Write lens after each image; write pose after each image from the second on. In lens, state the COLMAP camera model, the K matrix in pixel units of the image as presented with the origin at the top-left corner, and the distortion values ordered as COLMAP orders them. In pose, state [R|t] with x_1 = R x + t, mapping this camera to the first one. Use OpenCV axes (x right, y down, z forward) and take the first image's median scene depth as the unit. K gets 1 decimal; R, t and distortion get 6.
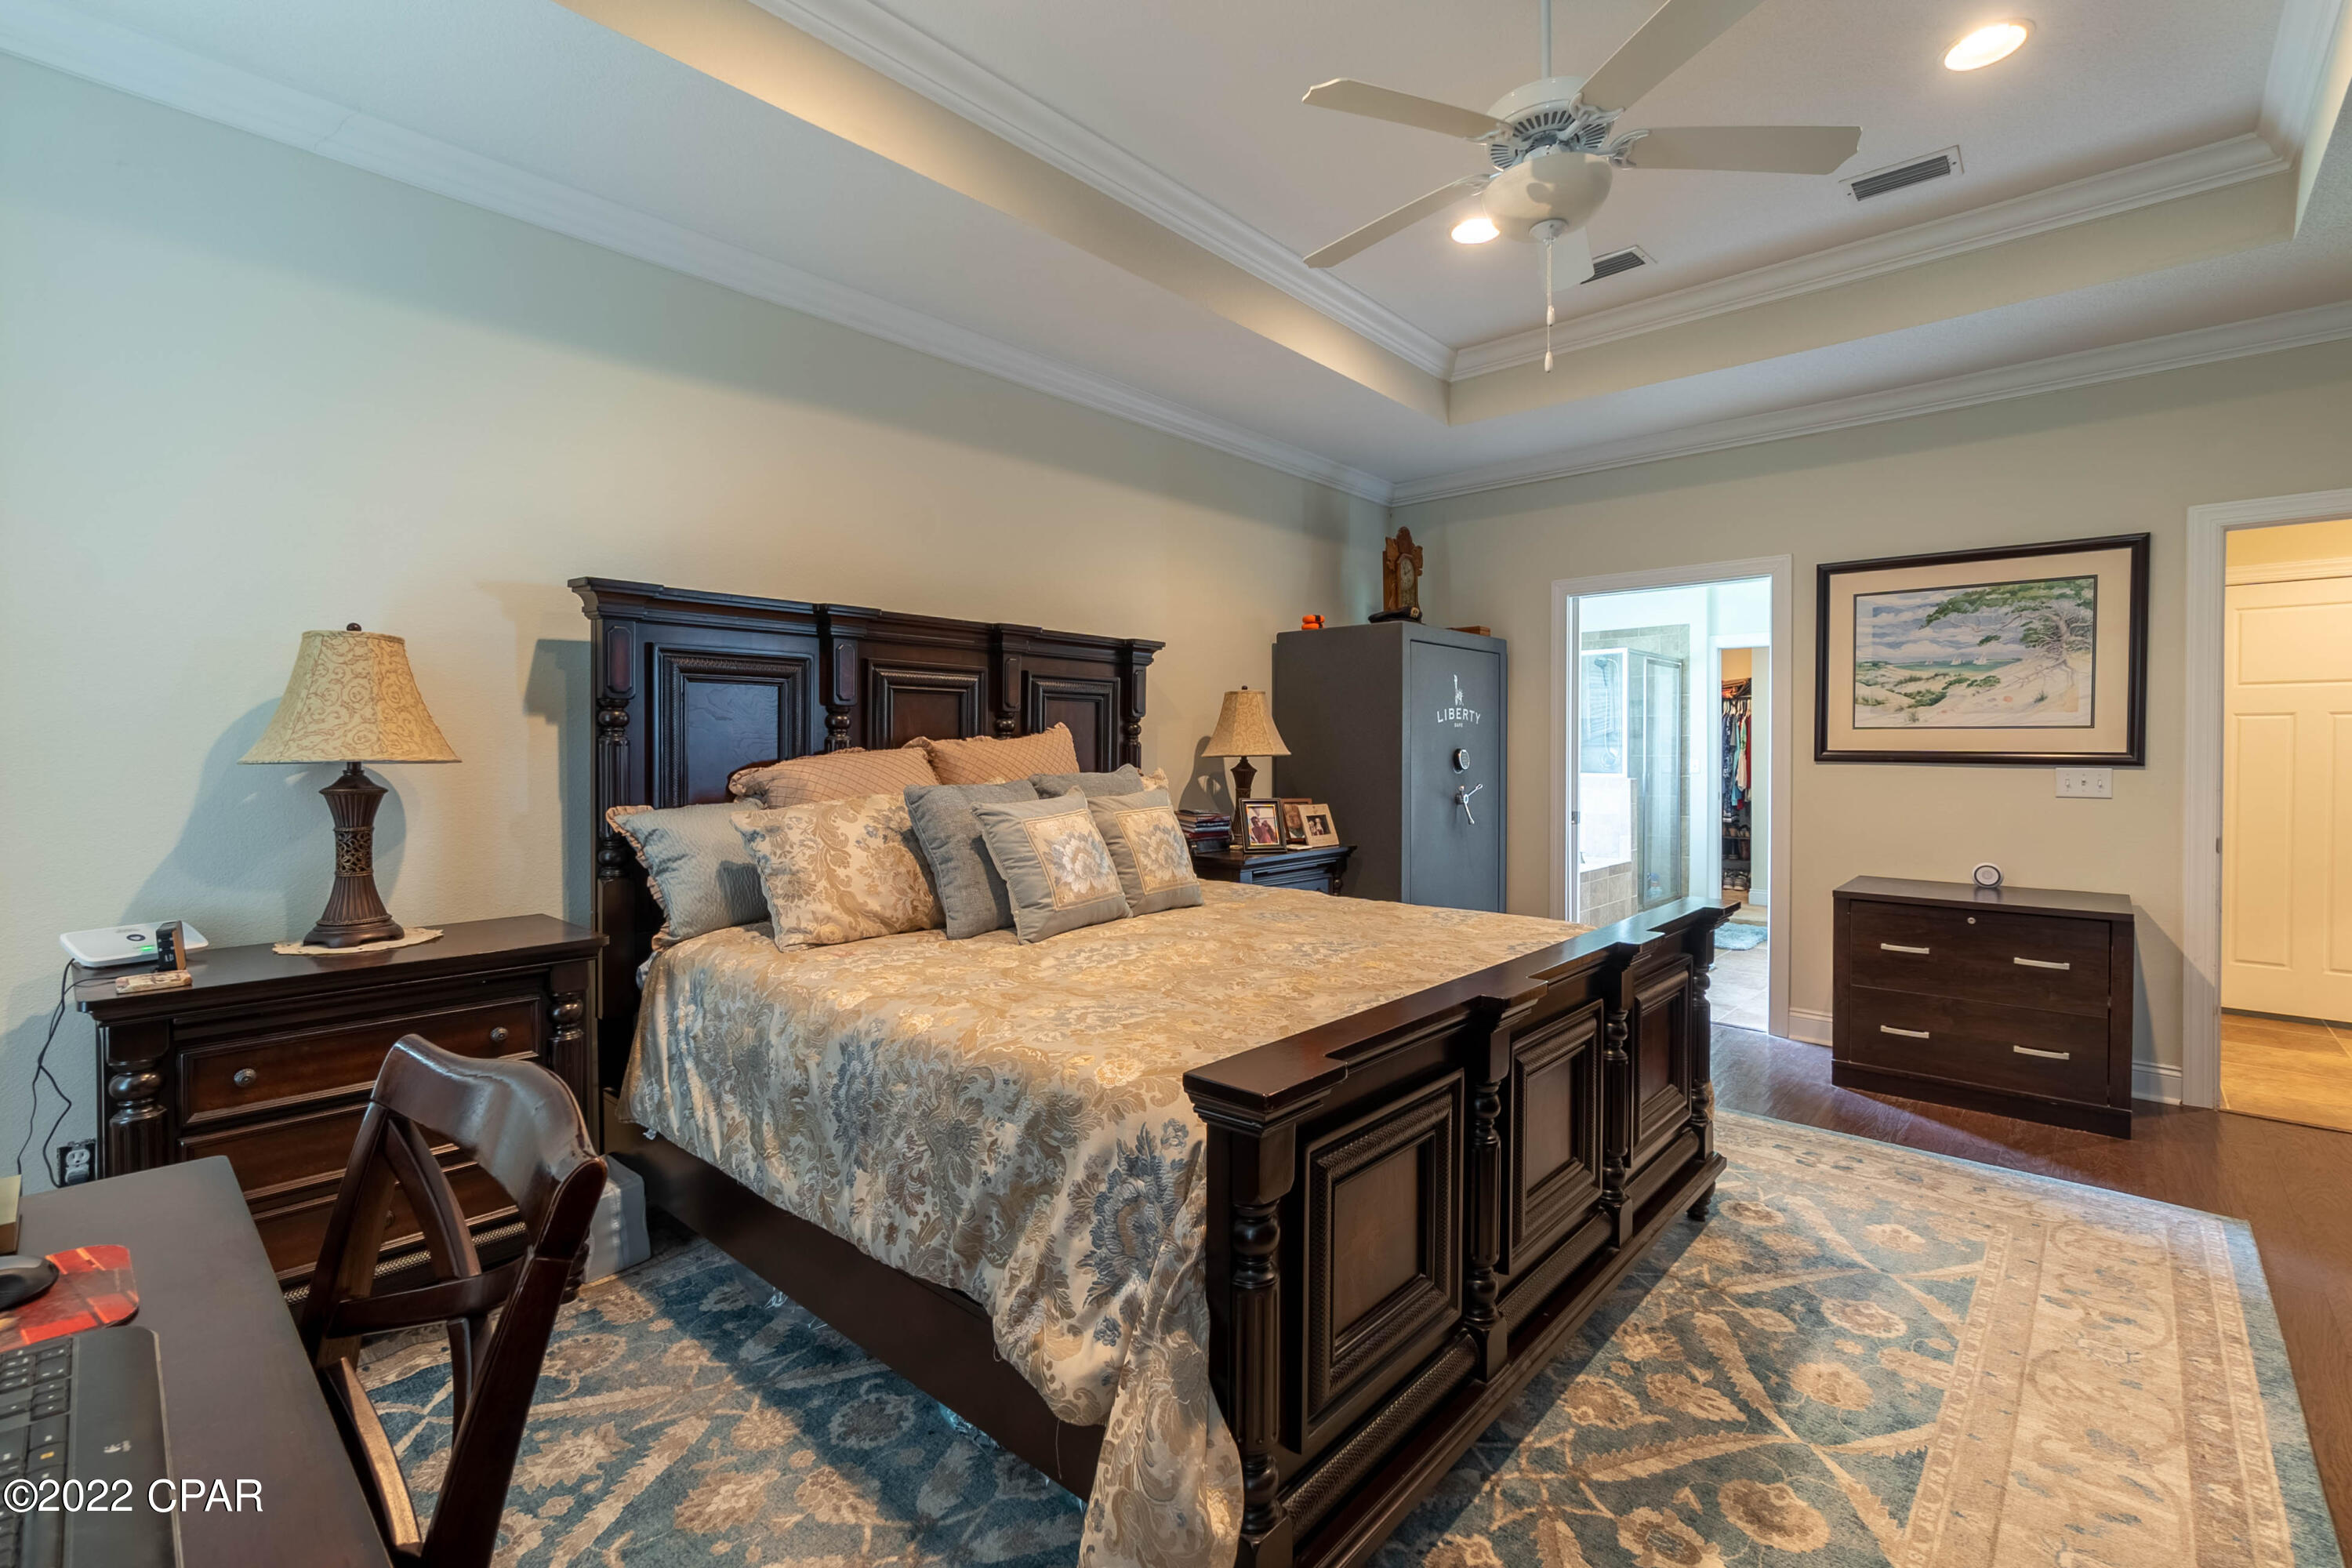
lens RADIAL K [[1041.0, 0, 1182.8], [0, 1041.0, 787.2], [0, 0, 1]] dist [-0.003736, -0.000612]
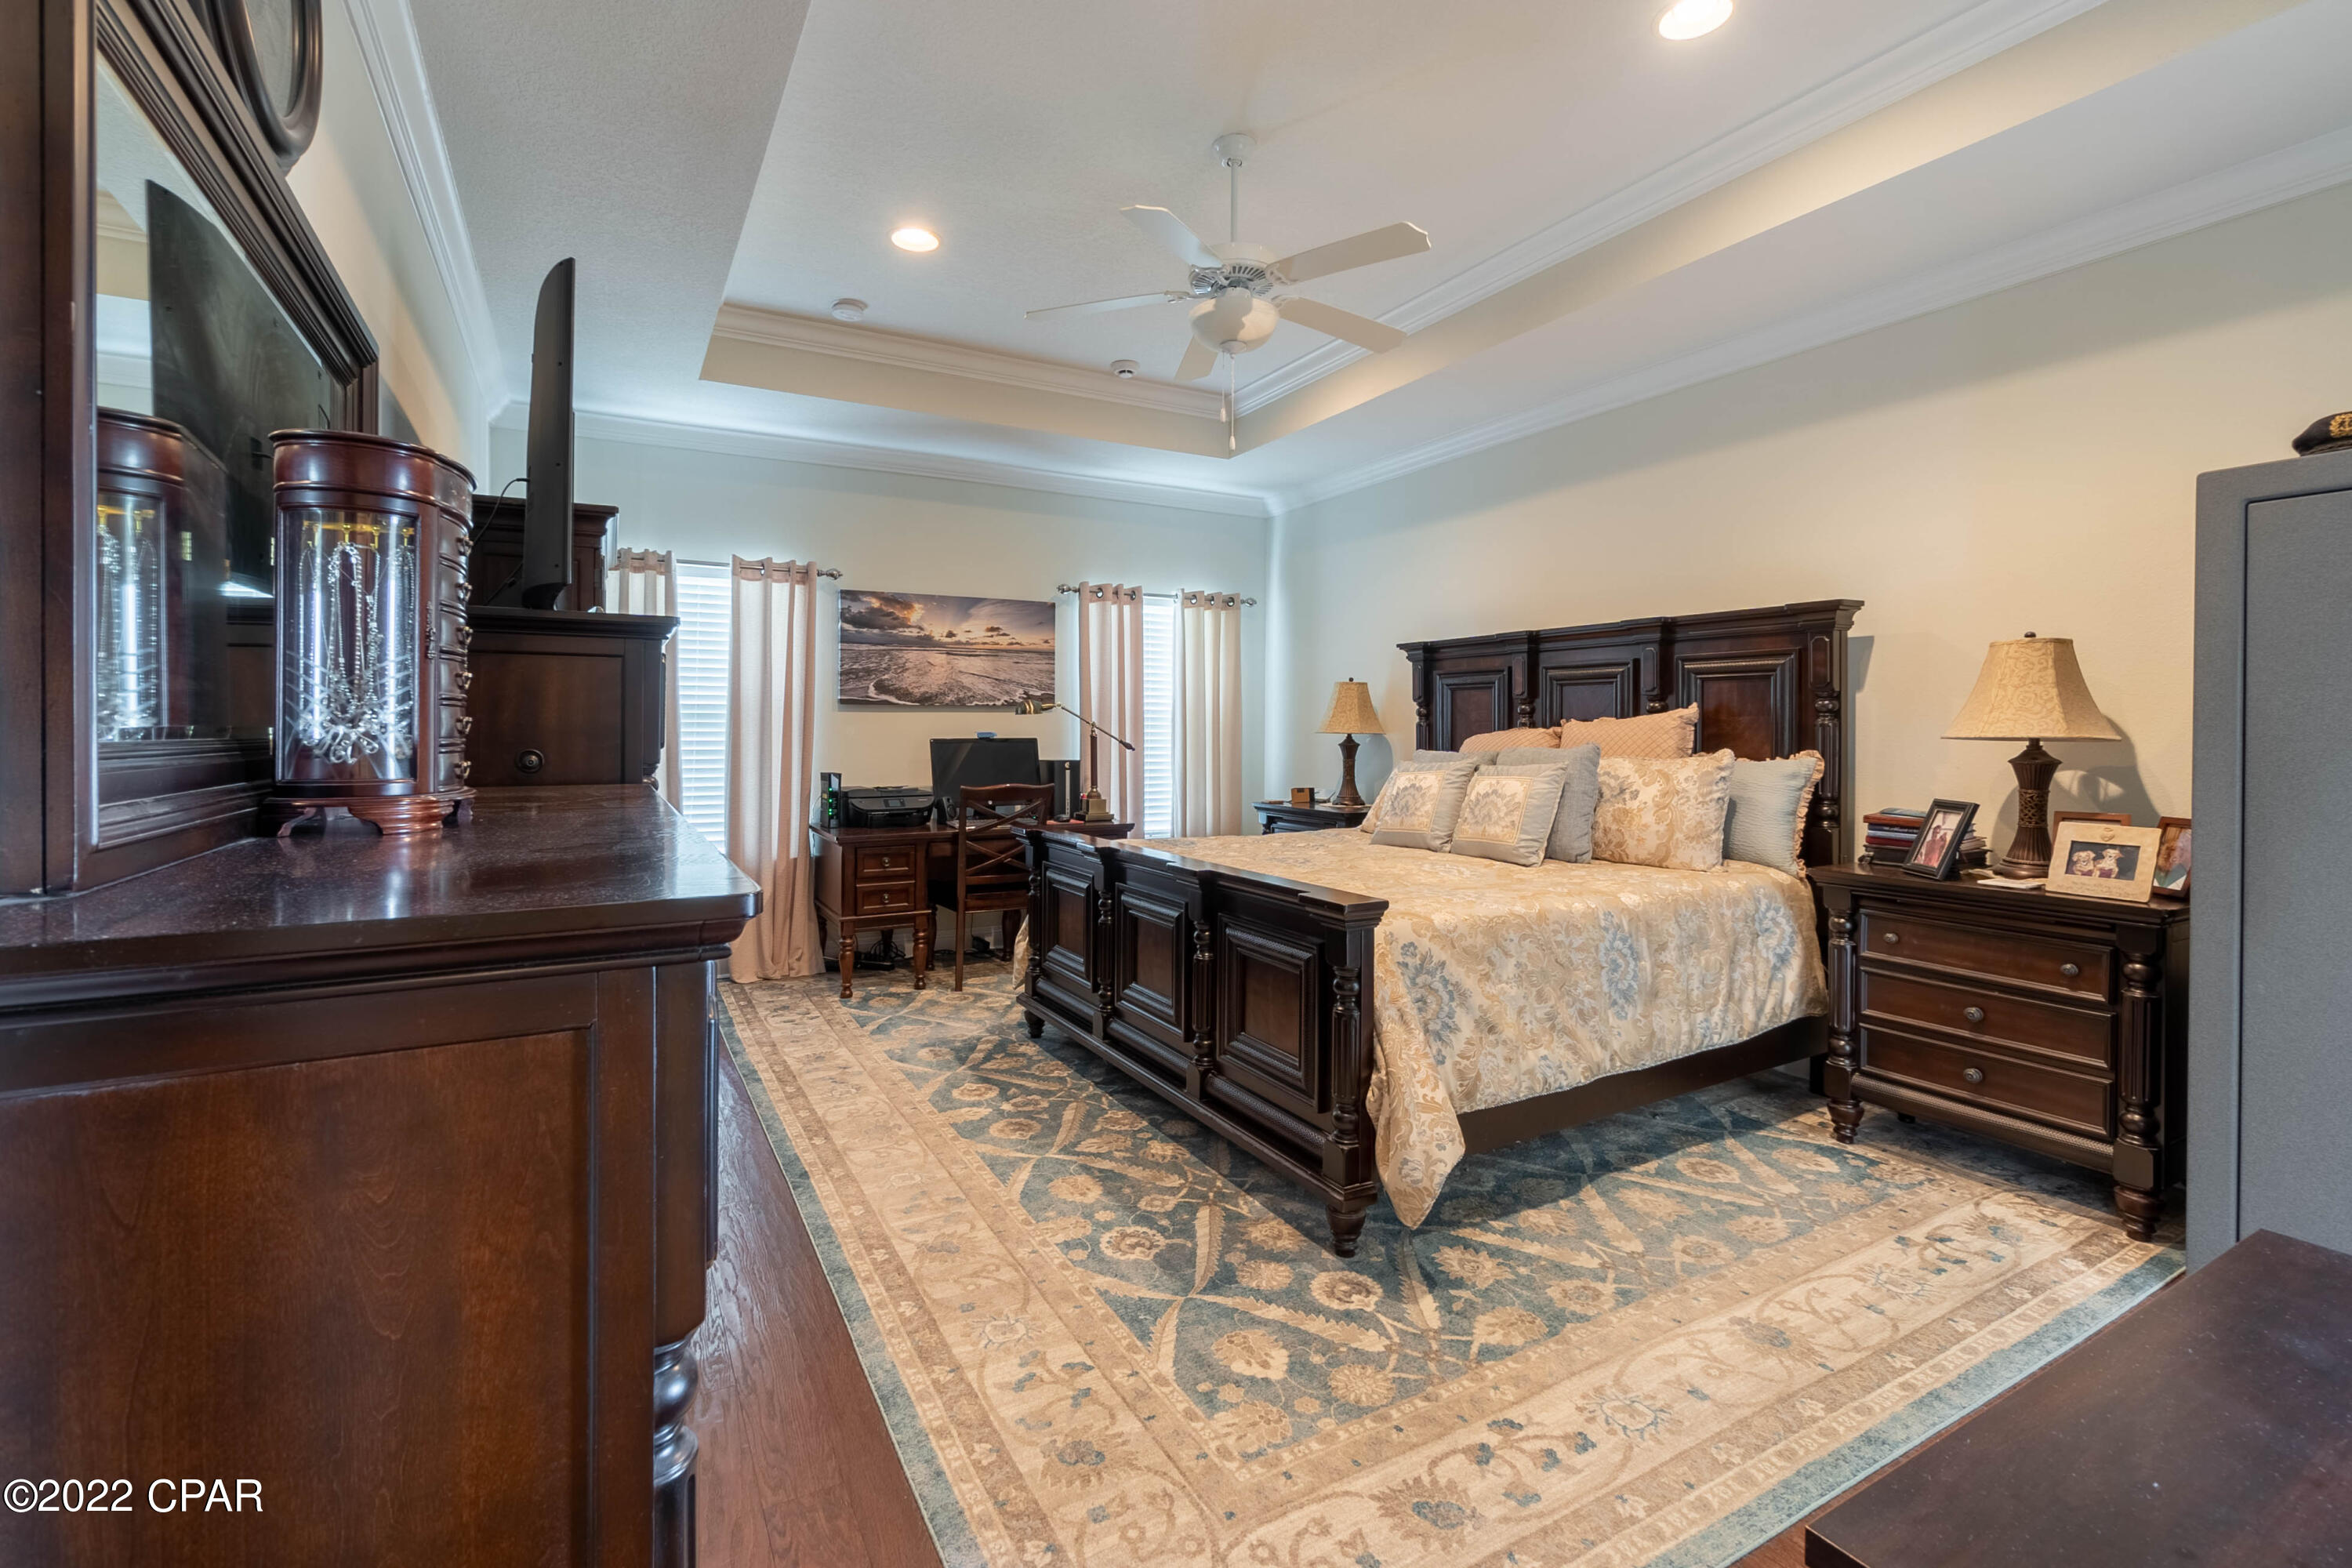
lens RADIAL K [[1041.0, 0, 1182.8], [0, 1041.0, 787.2], [0, 0, 1]] dist [-0.003736, -0.000612]
pose [[-0.315607, 0.056106, -0.947230, 1.683060], [-0.032843, 0.997006, 0.069997, -0.056640], [0.948321, 0.053202, -0.312820, 1.386652]]
